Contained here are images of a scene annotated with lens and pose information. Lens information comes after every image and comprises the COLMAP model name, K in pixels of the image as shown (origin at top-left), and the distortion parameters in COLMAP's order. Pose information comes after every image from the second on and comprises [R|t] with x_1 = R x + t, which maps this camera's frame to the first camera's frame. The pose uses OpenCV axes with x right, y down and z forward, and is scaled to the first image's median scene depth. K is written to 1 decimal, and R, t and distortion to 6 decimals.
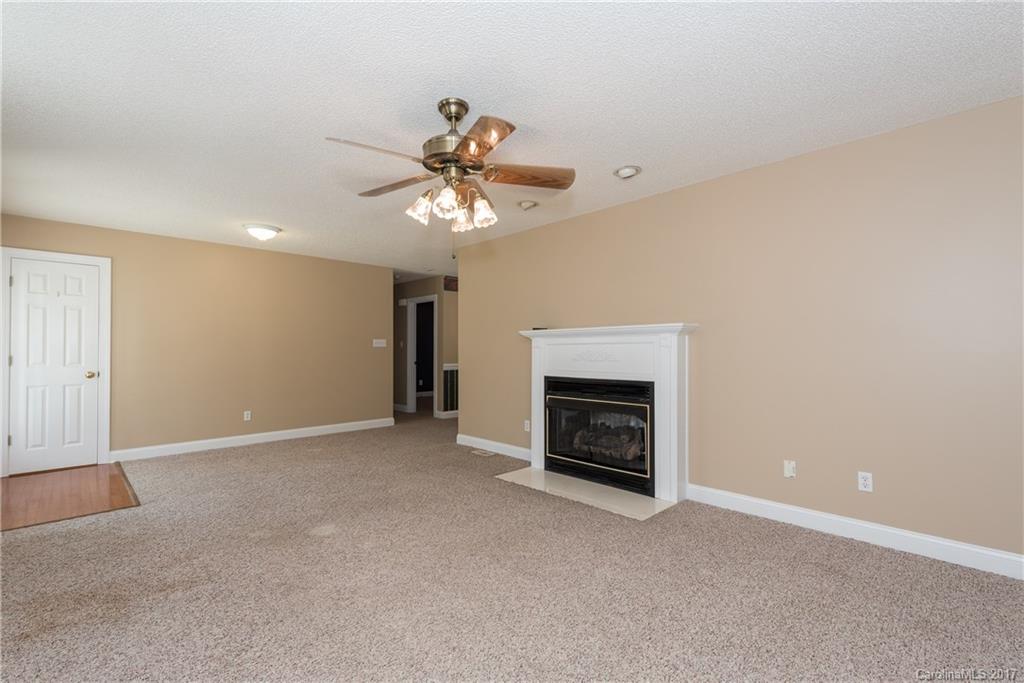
lens RADIAL K [[451.0, 0, 513.0], [0, 451.0, 343.7], [0, 0, 1]] dist [-0.000117, -0.001214]
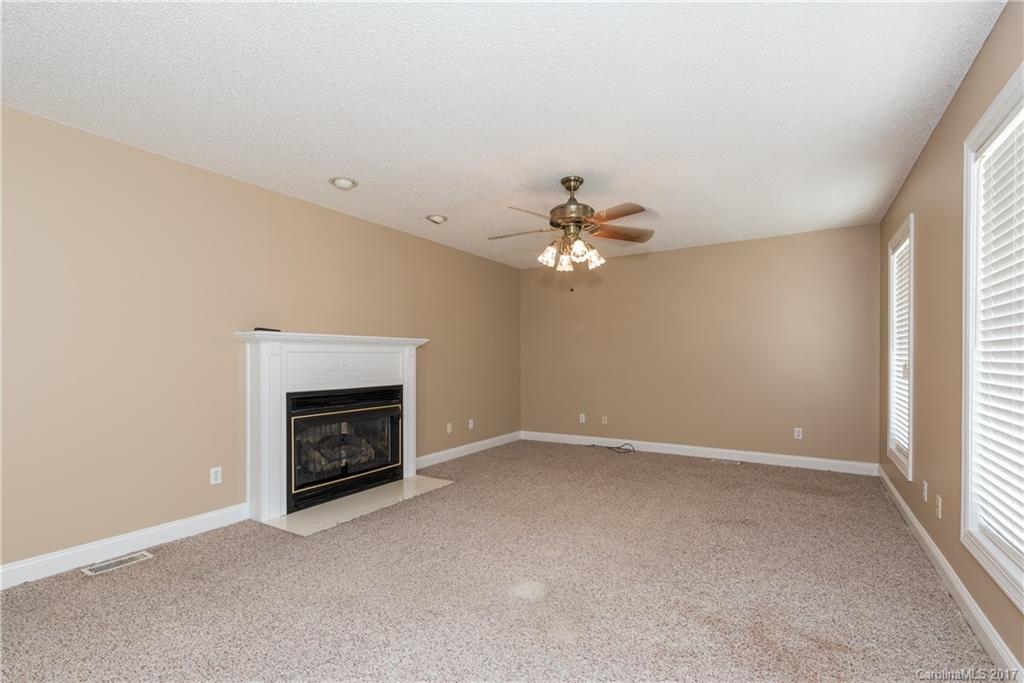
lens RADIAL K [[451.0, 0, 524.6], [0, 451.0, 361.1], [0, 0, 1]] dist [-0.000117, -0.001214]
pose [[-0.245052, -0.004411, 0.969500, -0.843167], [-0.009111, 0.999956, 0.002247, 0.013268], [-0.969467, -0.008282, -0.245081, 0.867020]]
